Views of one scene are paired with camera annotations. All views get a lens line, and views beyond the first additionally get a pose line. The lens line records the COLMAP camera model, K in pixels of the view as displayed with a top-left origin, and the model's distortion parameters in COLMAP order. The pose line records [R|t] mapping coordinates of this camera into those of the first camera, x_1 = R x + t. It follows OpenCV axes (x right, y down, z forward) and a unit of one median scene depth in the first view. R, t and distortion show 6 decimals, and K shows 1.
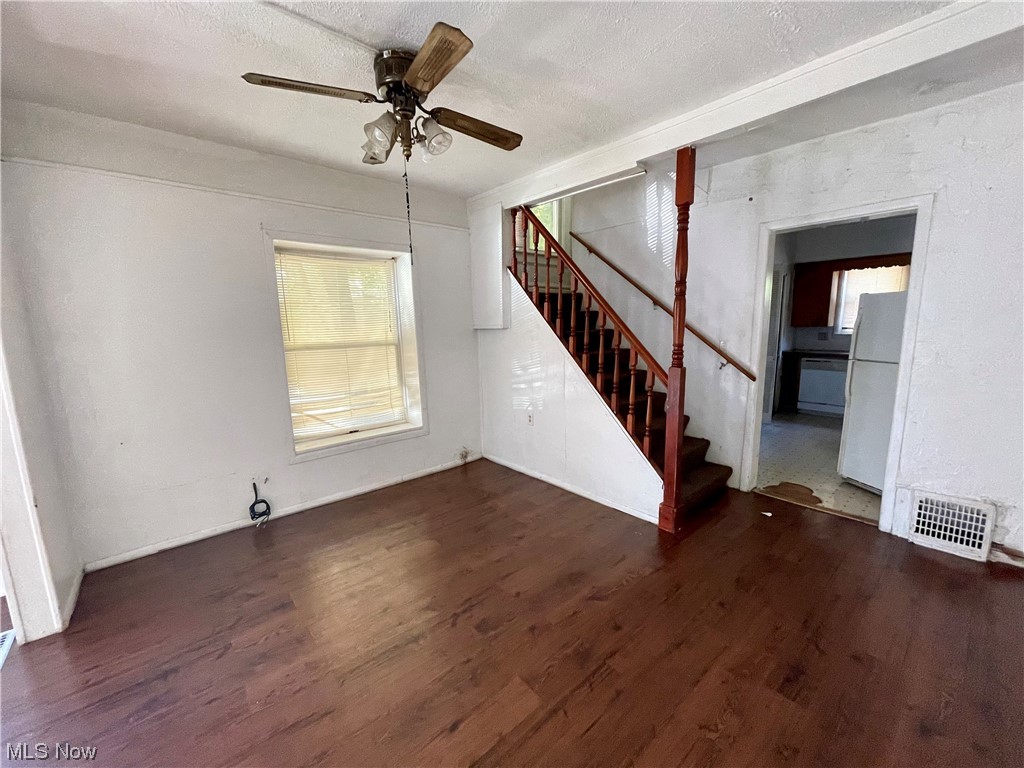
lens RADIAL K [[411.0, 0, 512.0], [0, 411.0, 384.0], [0, 0, 1]] dist [-0.000249, -0.000102]
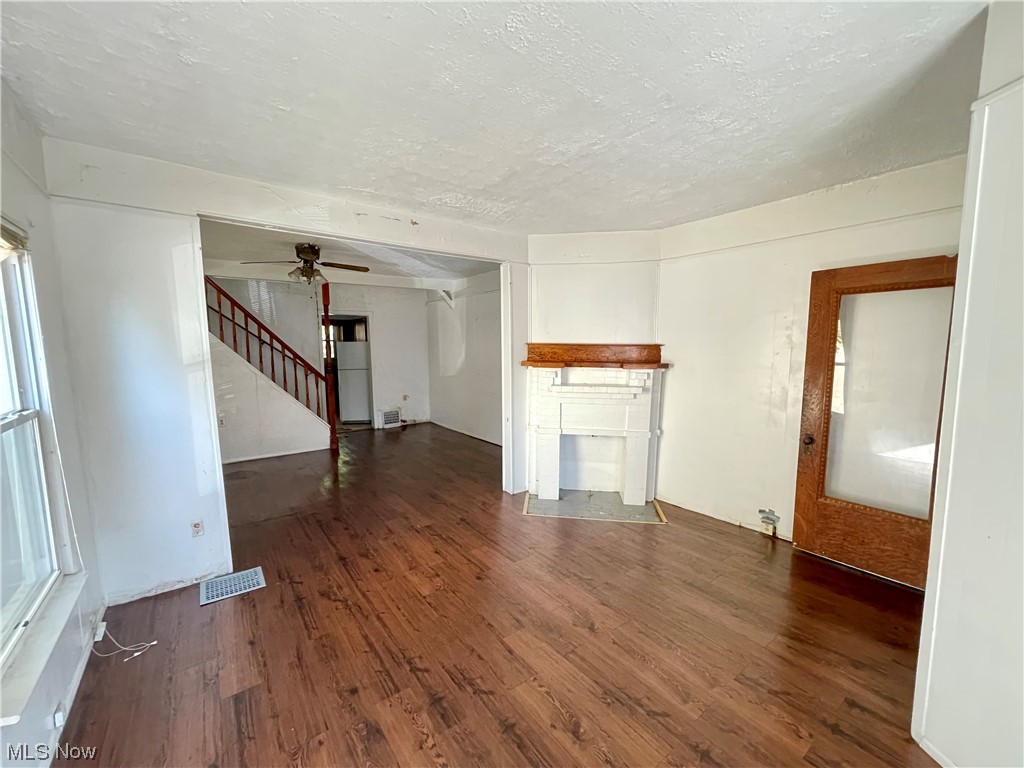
lens RADIAL K [[411.0, 0, 512.0], [0, 411.0, 384.0], [0, 0, 1]] dist [-0.000249, -0.000102]
pose [[0.057970, -0.074738, 0.995517, -1.989883], [0.159498, 0.985078, 0.064666, 0.031507], [-0.985495, 0.155034, 0.069026, -0.151688]]
